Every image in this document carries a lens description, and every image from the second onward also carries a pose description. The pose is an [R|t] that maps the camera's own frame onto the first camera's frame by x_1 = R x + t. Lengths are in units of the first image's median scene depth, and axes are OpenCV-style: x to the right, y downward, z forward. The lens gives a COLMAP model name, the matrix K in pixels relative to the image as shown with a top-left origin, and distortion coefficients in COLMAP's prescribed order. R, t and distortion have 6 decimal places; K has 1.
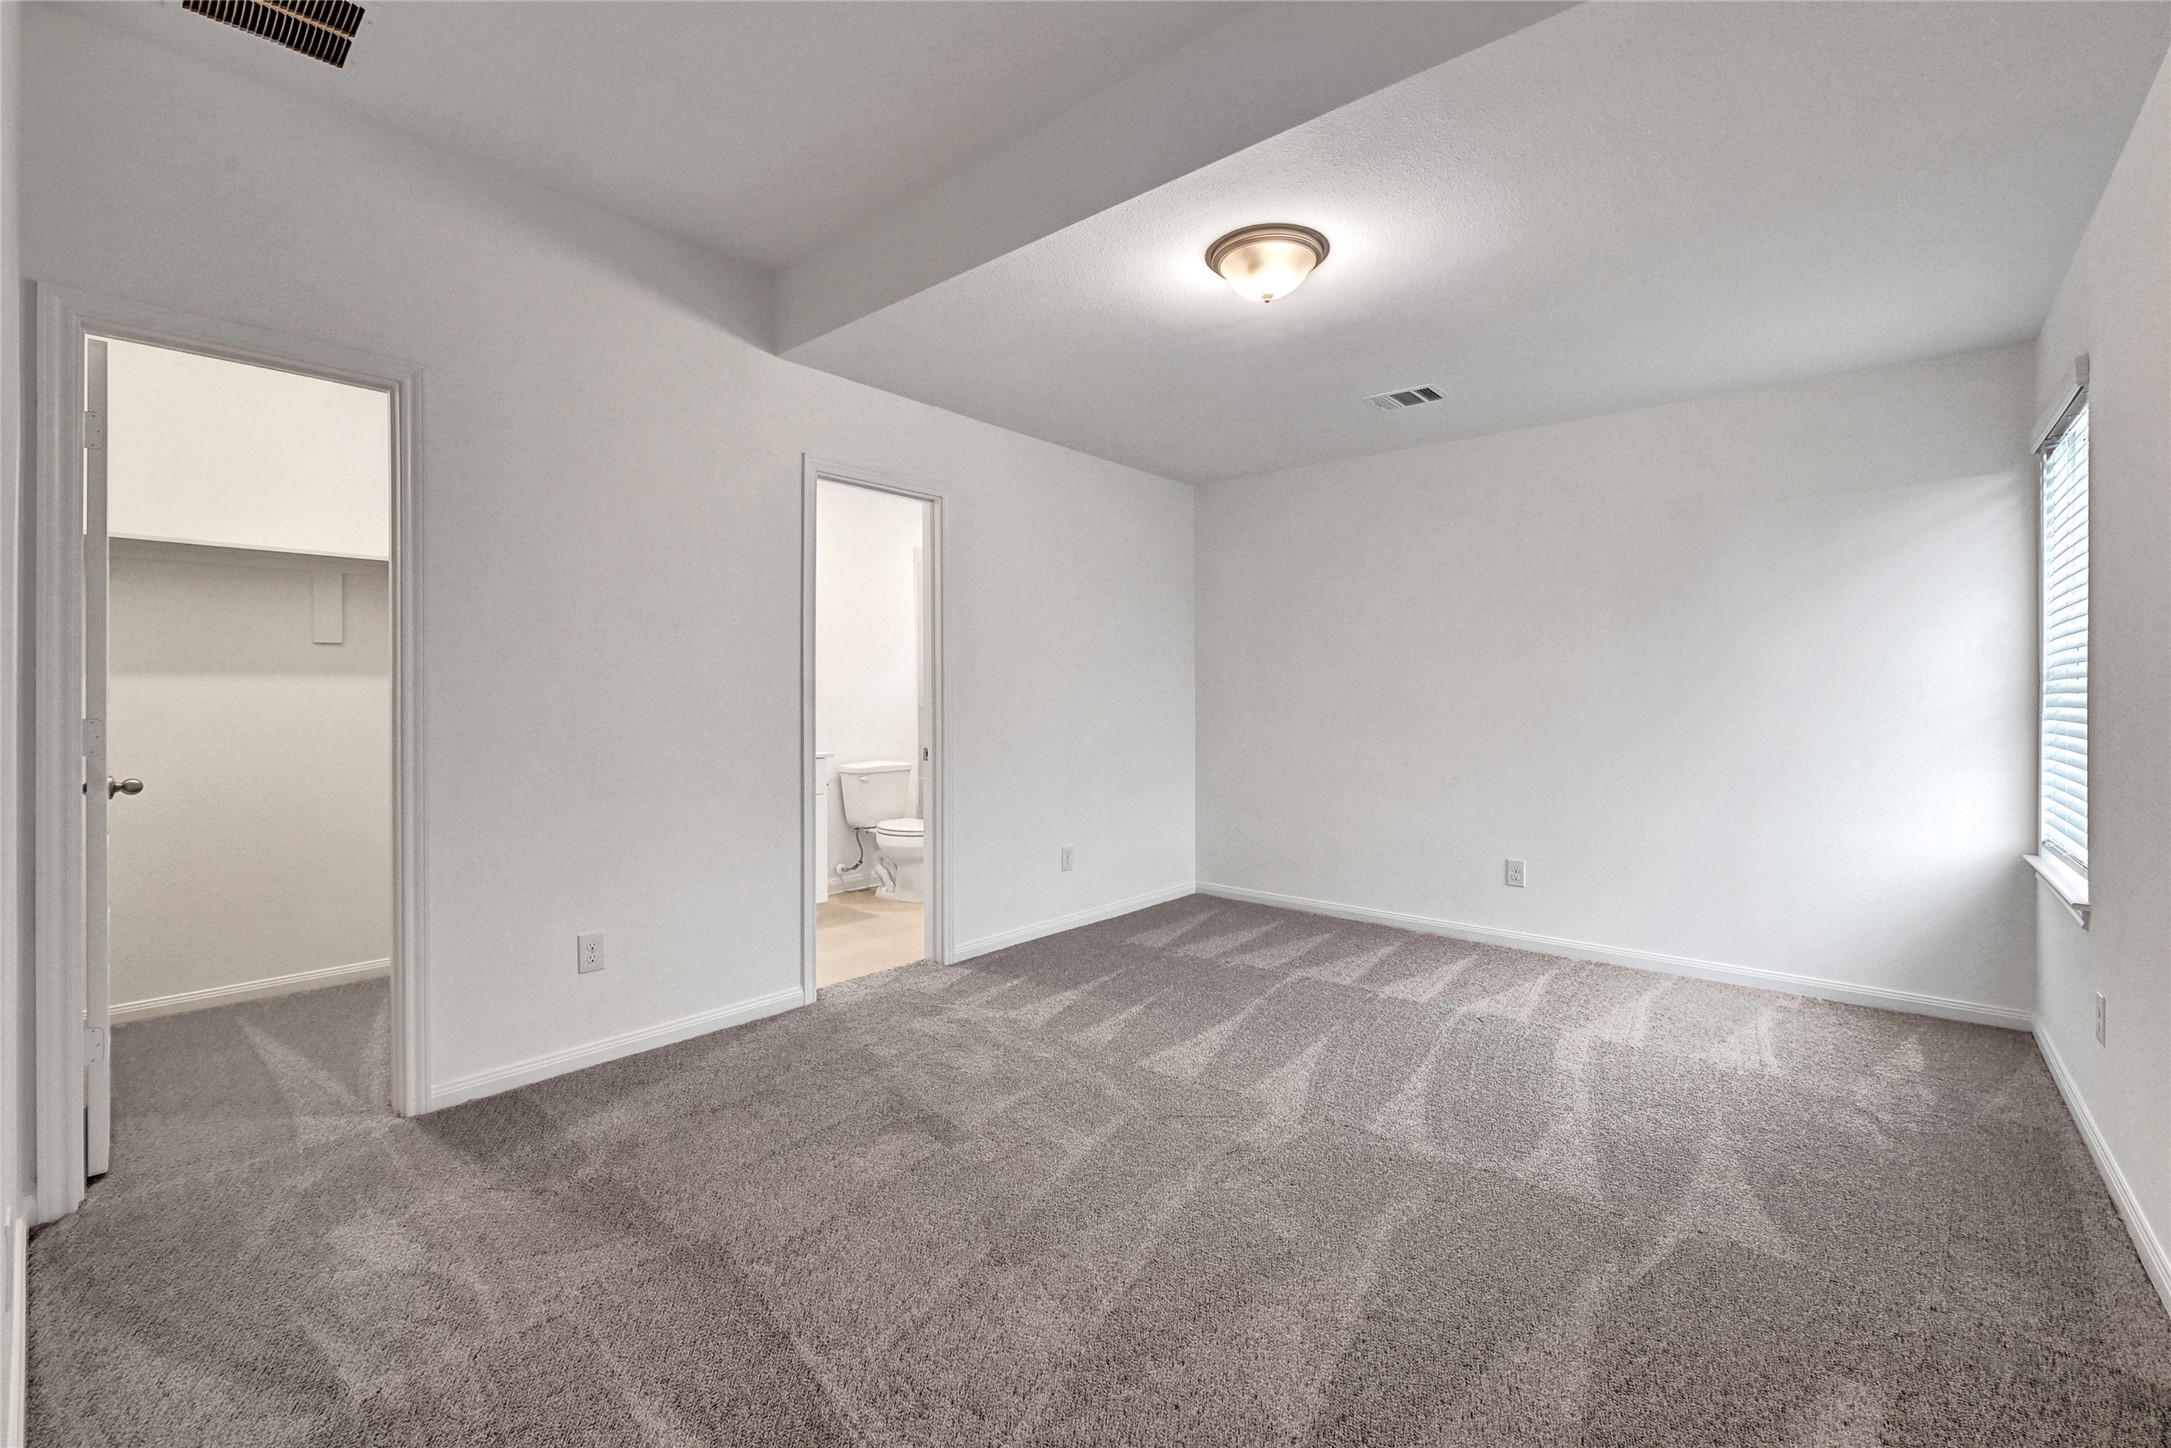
lens RADIAL K [[881.7, 0, 1087.7], [0, 881.7, 713.5], [0, 0, 1]] dist [-0.011483, -0.000465]
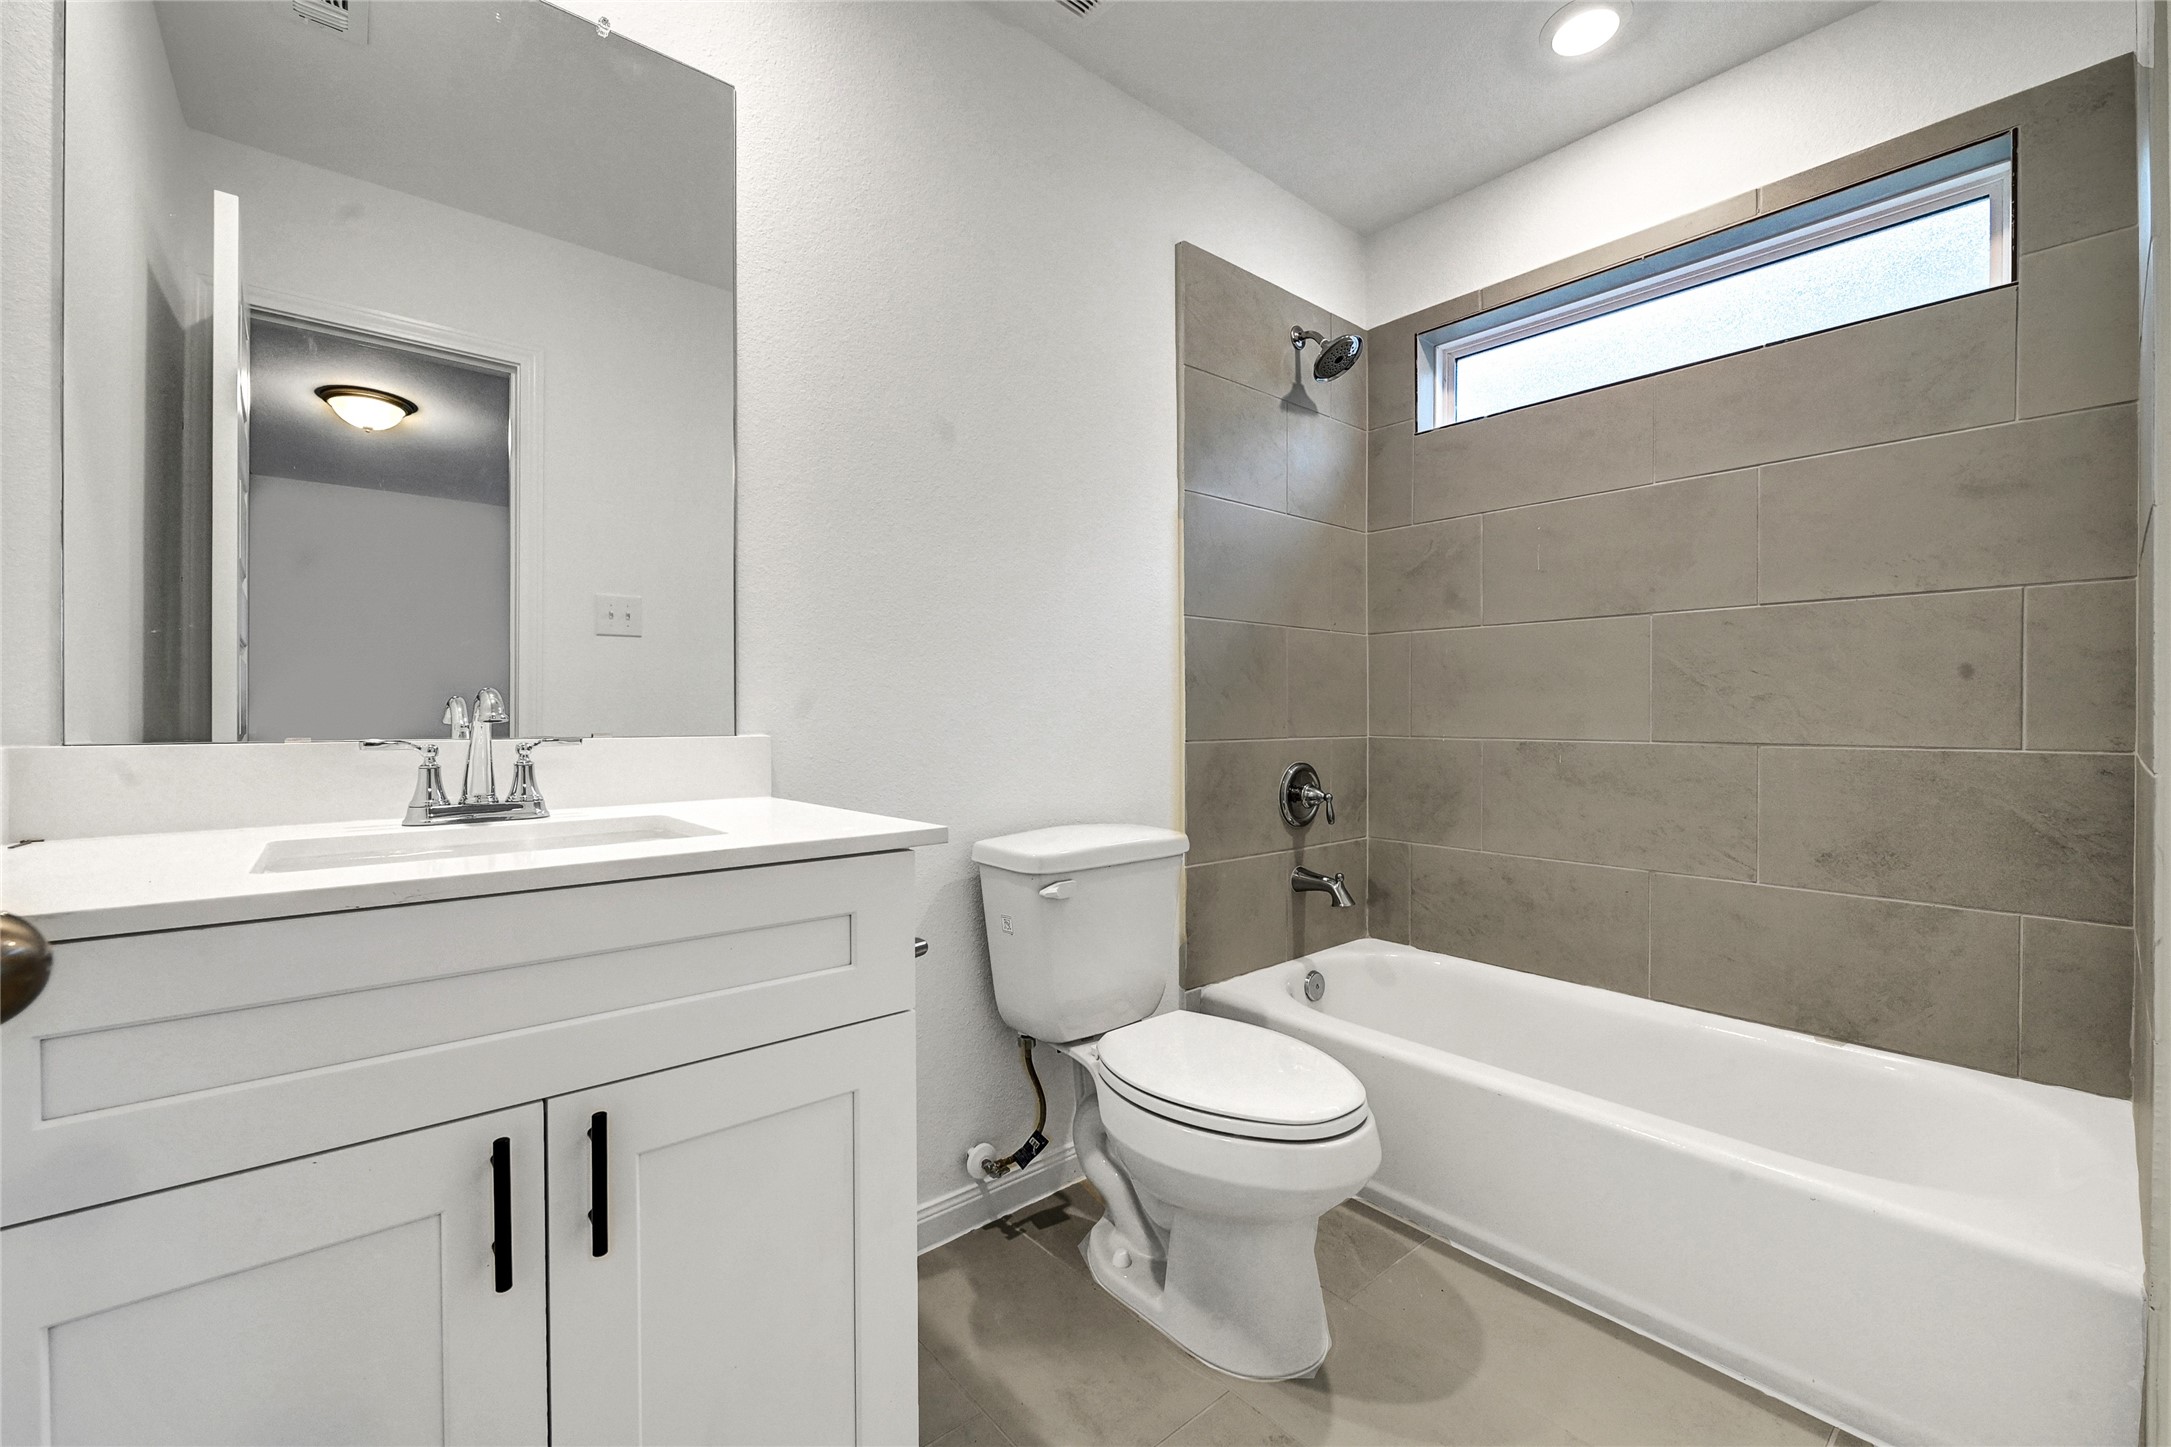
lens RADIAL K [[881.7, 0, 1083.1], [0, 881.7, 725.2], [0, 0, 1]] dist [-0.011483, -0.000465]
pose [[0.991709, 0.006315, -0.128345, -0.200204], [-0.006991, 0.999964, -0.004816, 0.013794], [0.128310, 0.005674, 0.991718, 0.674018]]
